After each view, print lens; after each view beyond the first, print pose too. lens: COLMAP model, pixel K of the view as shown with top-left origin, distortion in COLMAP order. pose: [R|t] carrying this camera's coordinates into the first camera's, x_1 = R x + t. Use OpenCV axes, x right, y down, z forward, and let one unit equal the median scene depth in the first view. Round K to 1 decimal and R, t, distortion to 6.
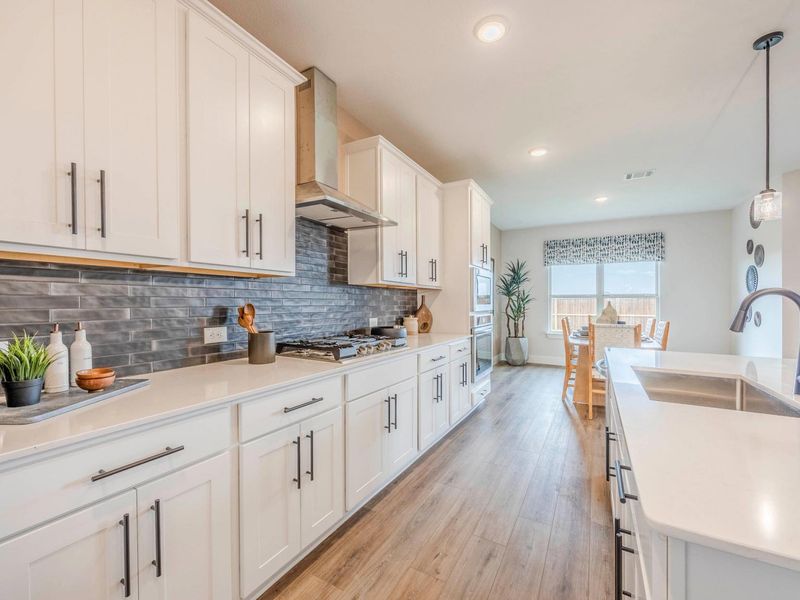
lens RADIAL K [[342.5, 0, 398.3], [0, 342.5, 301.9], [0, 0, 1]] dist [-0.007661, 0.002146]
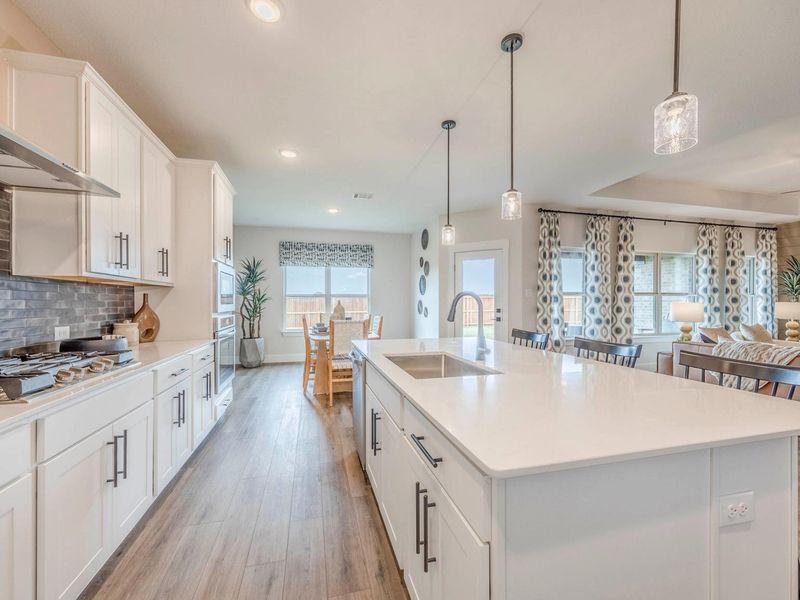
lens RADIAL K [[342.5, 0, 400.4], [0, 342.5, 297.7], [0, 0, 1]] dist [-0.007661, 0.002146]
pose [[0.714256, 0.001214, 0.699883, -0.066059], [0.006179, 0.999949, -0.008041, -0.000443], [-0.699857, 0.010068, 0.714212, 0.052289]]
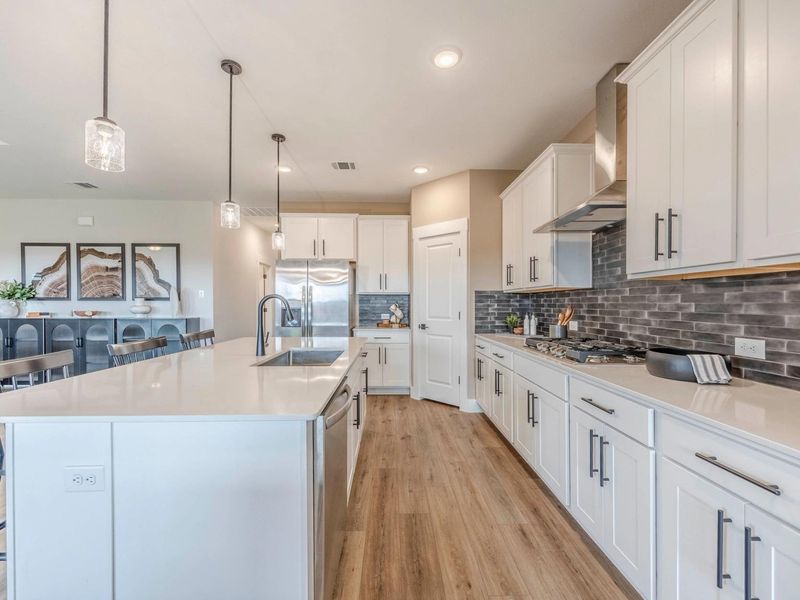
lens RADIAL K [[342.5, 0, 400.4], [0, 342.5, 306.6], [0, 0, 1]] dist [-0.007661, 0.002146]
pose [[-0.852205, -0.006788, -0.523163, 0.612866], [-0.011403, 0.999919, 0.005601, 0.003731], [0.523083, 0.010739, -0.852214, 1.154900]]
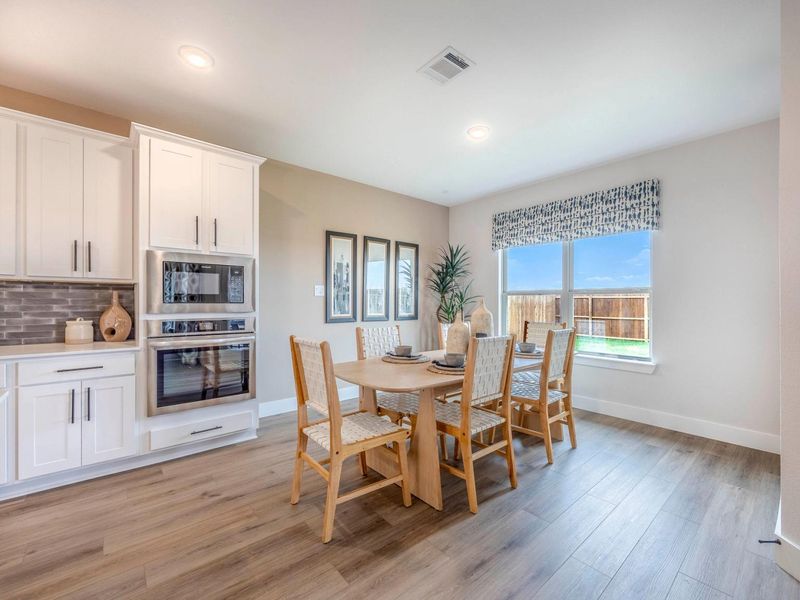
lens RADIAL K [[342.5, 0, 402.2], [0, 342.5, 300.7], [0, 0, 1]] dist [-0.007661, 0.002146]
pose [[0.941700, -0.004842, -0.336418, 1.088867], [0.001981, 0.999959, -0.008848, 0.010848], [0.336447, 0.007666, 0.941671, 0.604545]]
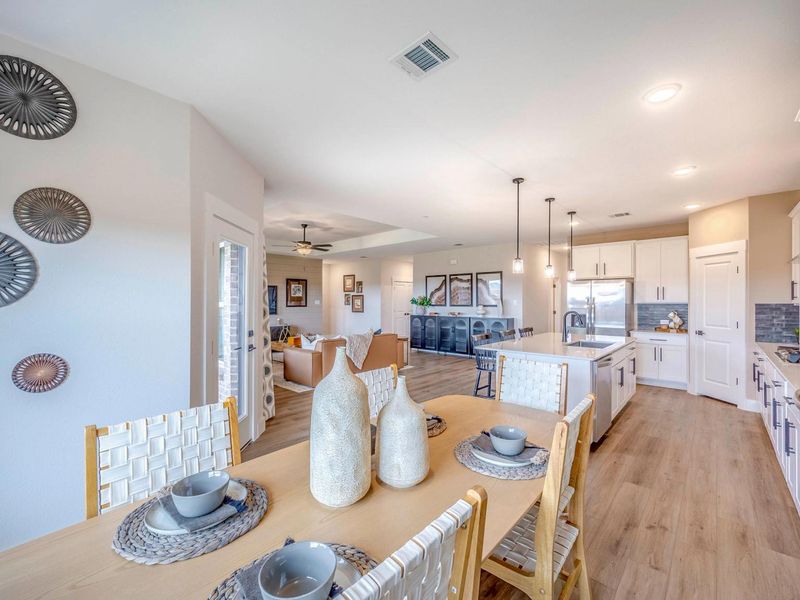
lens RADIAL K [[342.5, 0, 399.6], [0, 342.5, 301.5], [0, 0, 1]] dist [-0.007661, 0.002146]
pose [[-0.974692, -0.008721, 0.223383, 0.838790], [-0.007195, 0.999945, 0.007643, -0.059577], [-0.223437, 0.005842, -0.974701, 1.924437]]
